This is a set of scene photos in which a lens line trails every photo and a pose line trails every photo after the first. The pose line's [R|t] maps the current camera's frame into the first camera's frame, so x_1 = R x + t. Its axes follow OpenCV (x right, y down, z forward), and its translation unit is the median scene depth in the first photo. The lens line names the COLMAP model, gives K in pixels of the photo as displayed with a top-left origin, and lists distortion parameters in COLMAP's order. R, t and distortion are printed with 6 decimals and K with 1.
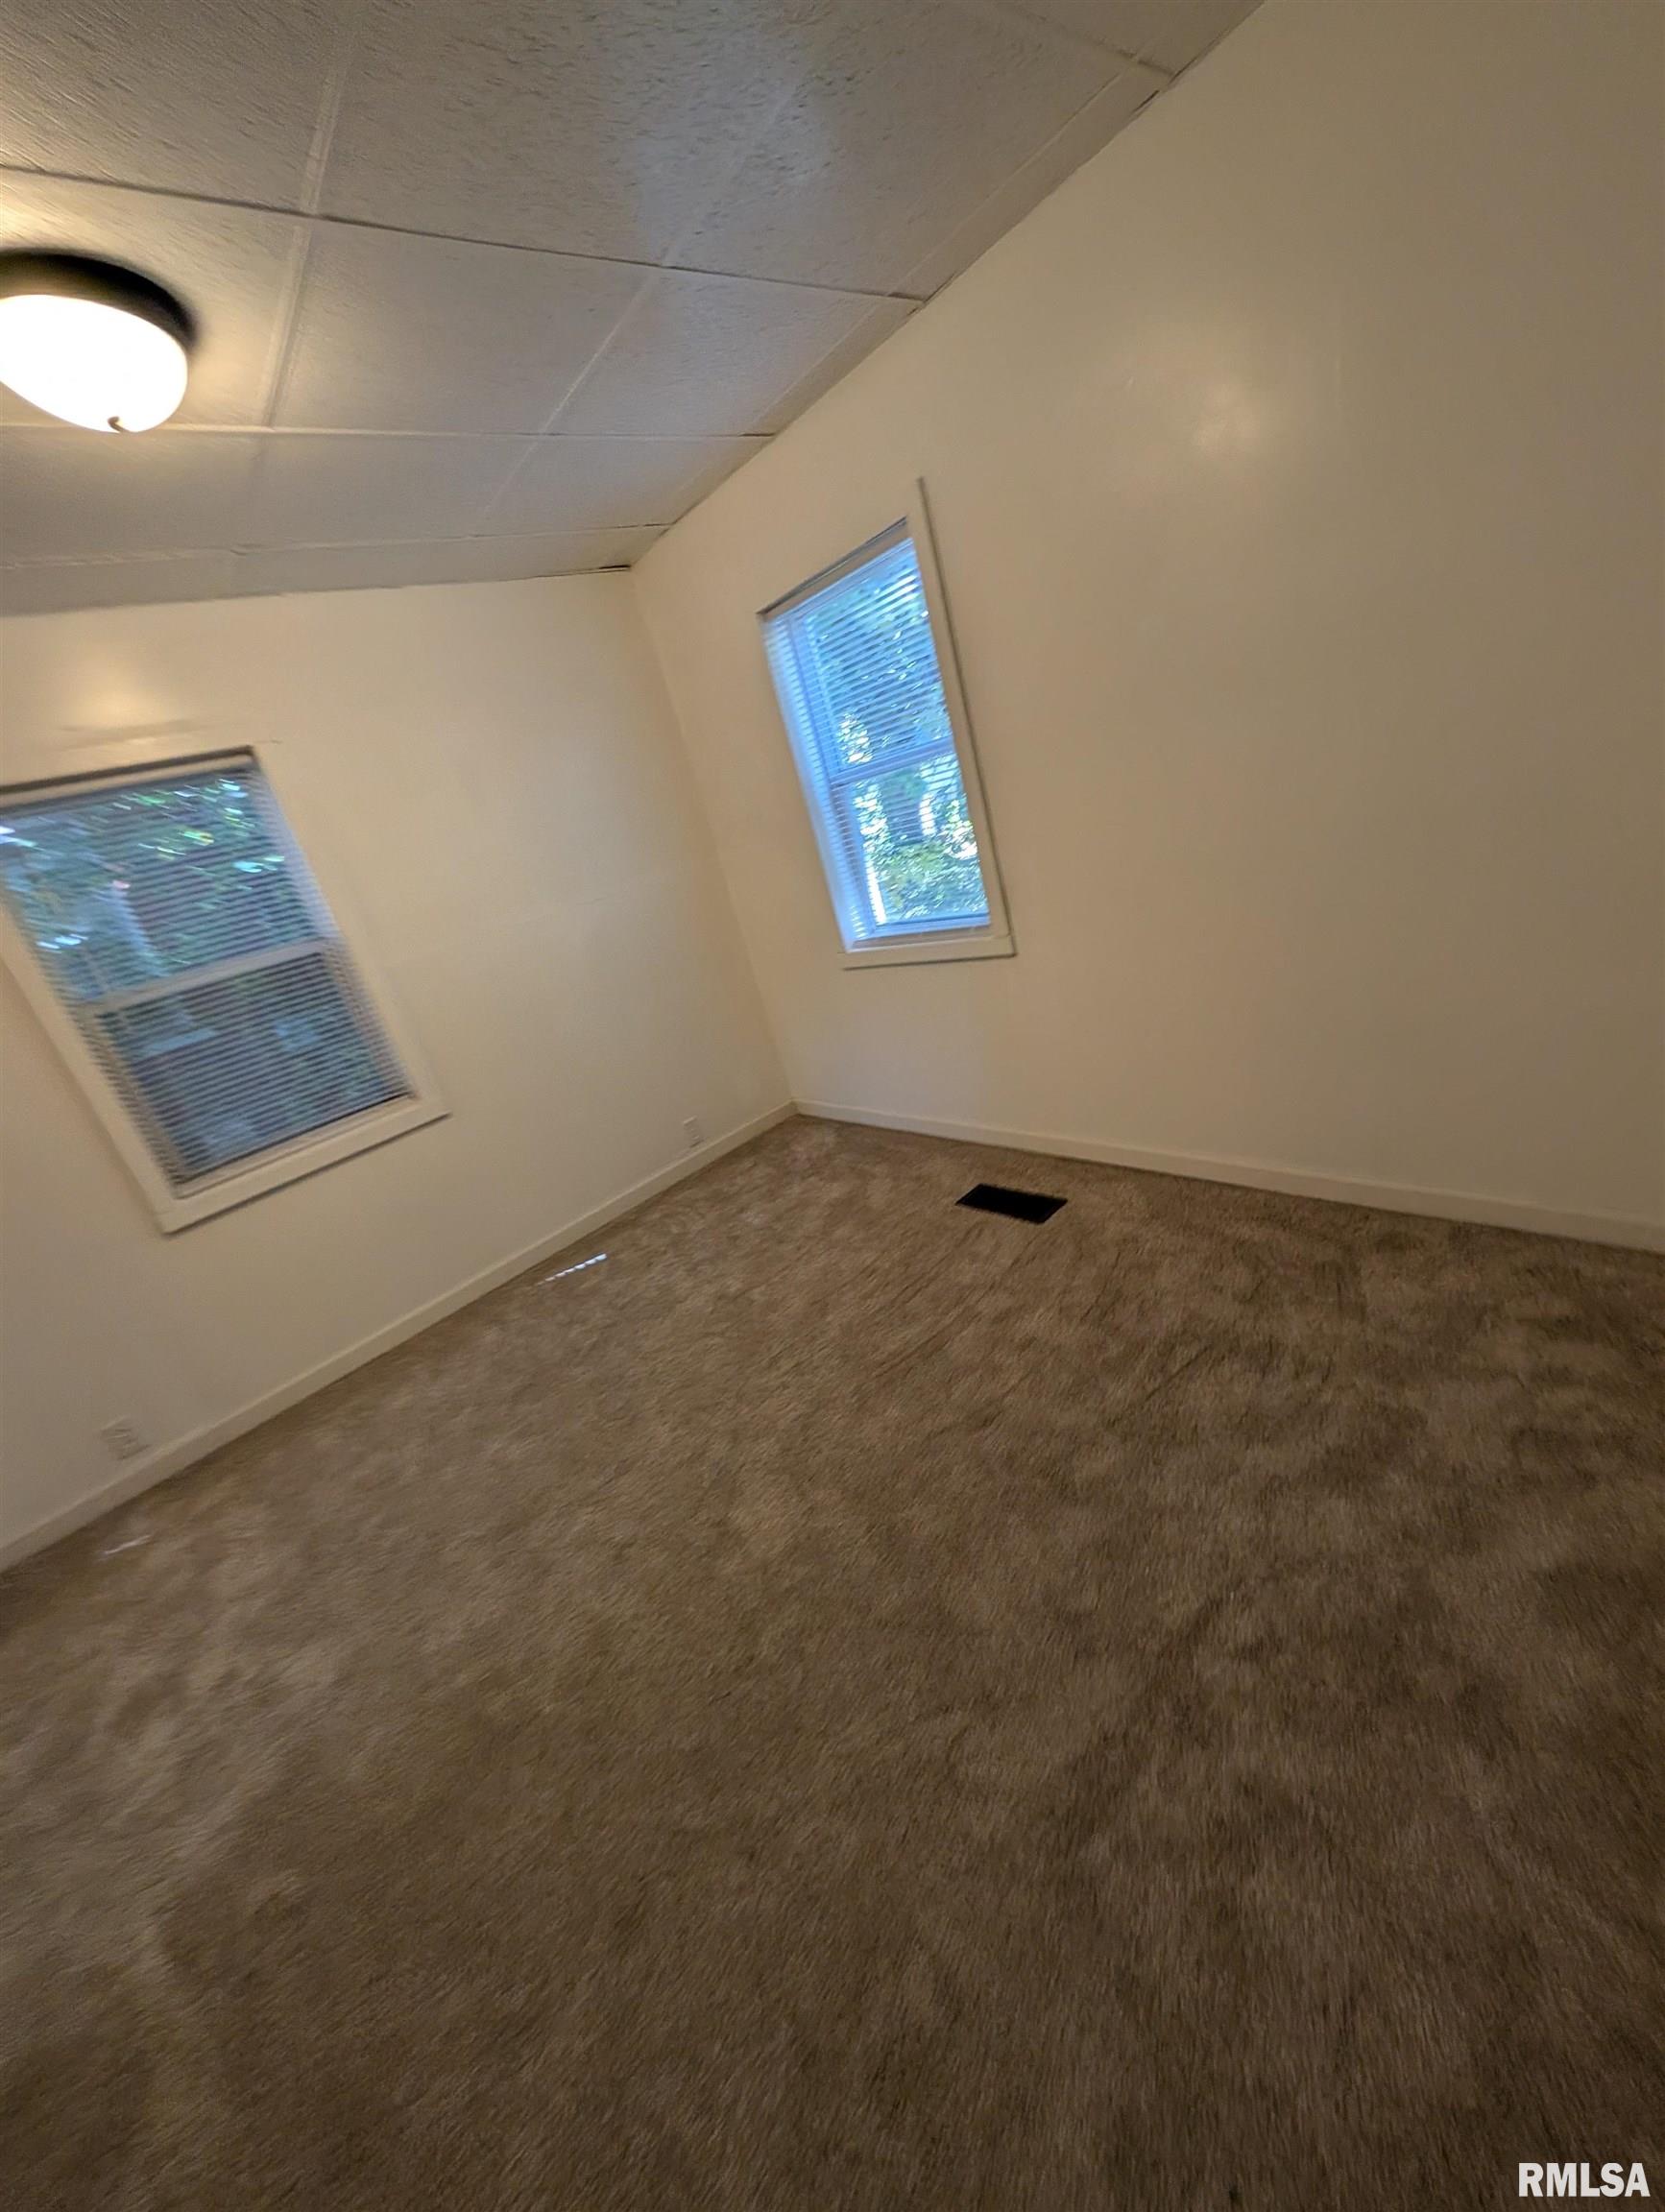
lens RADIAL K [[836.5, 0, 832.5], [0, 836.5, 1106.0], [0, 0, 1]] dist [0.026556, -0.004340]
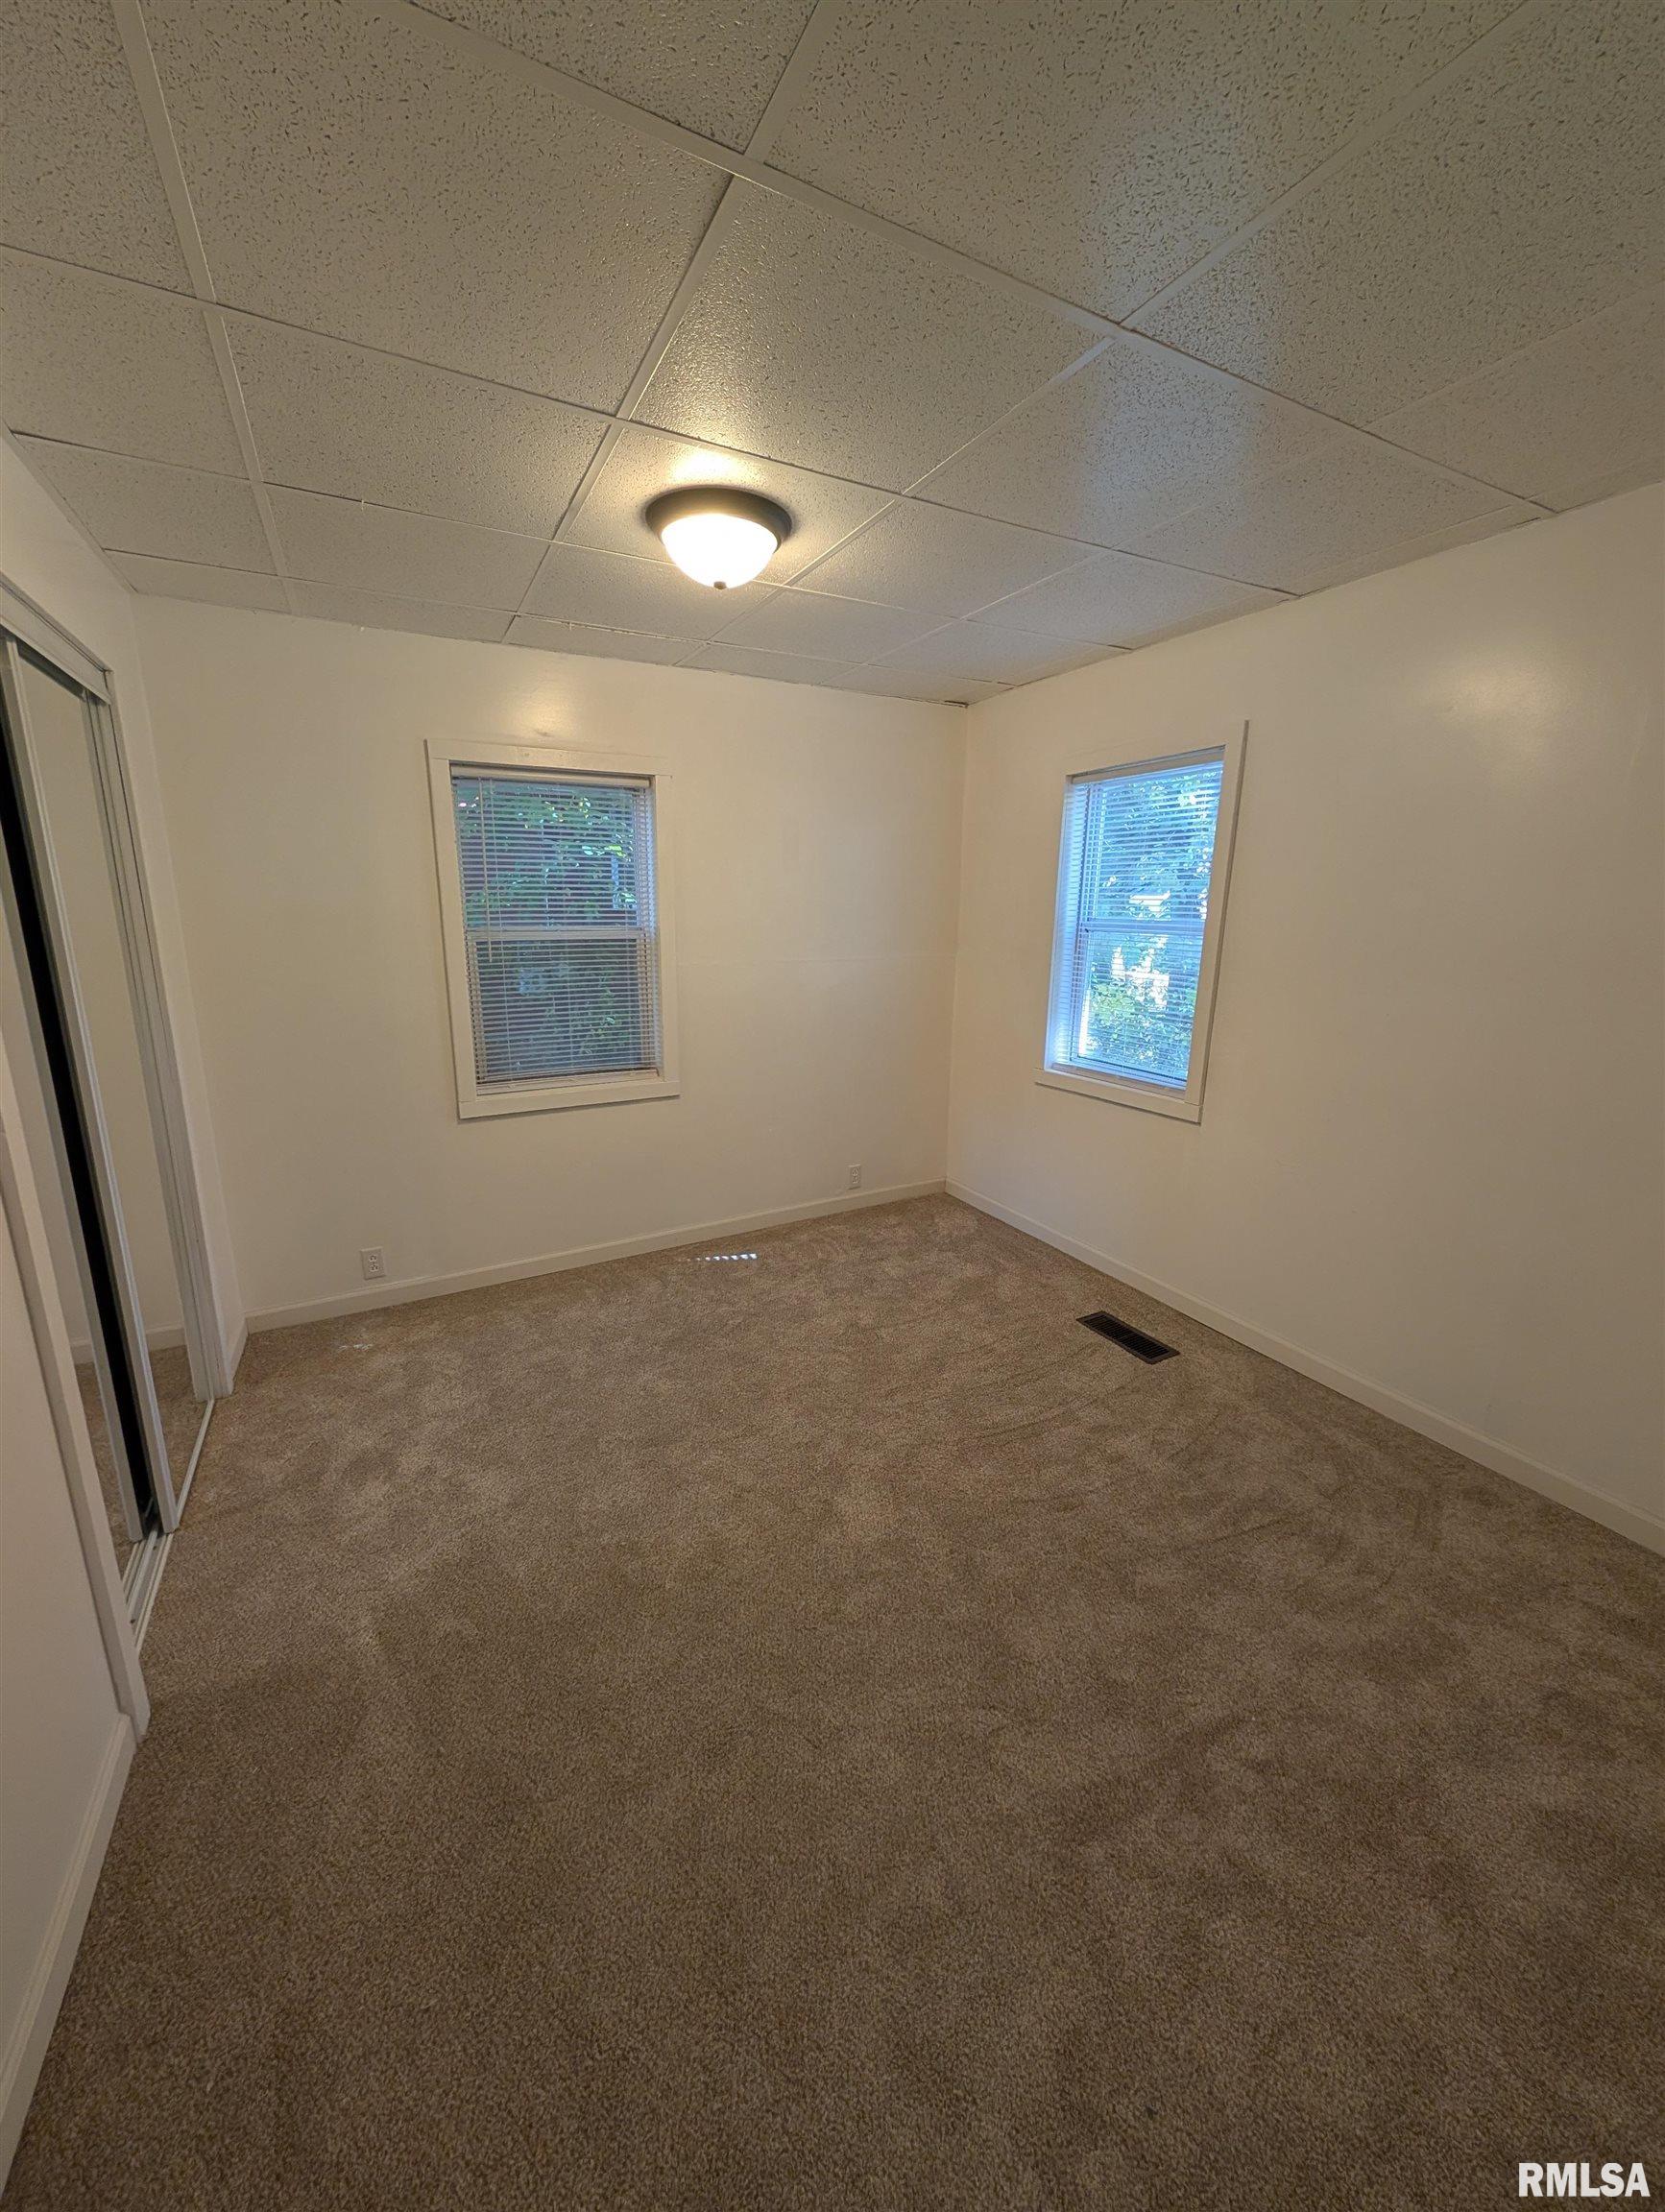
lens RADIAL K [[841.5, 0, 842.5], [0, 841.5, 1110.4], [0, 0, 1]] dist [0.020265, 0.000049]
pose [[0.939344, 0.320192, -0.122922, -0.128003], [-0.329047, 0.942429, -0.059626, 0.034465], [0.096753, 0.096456, 0.990624, -0.208247]]
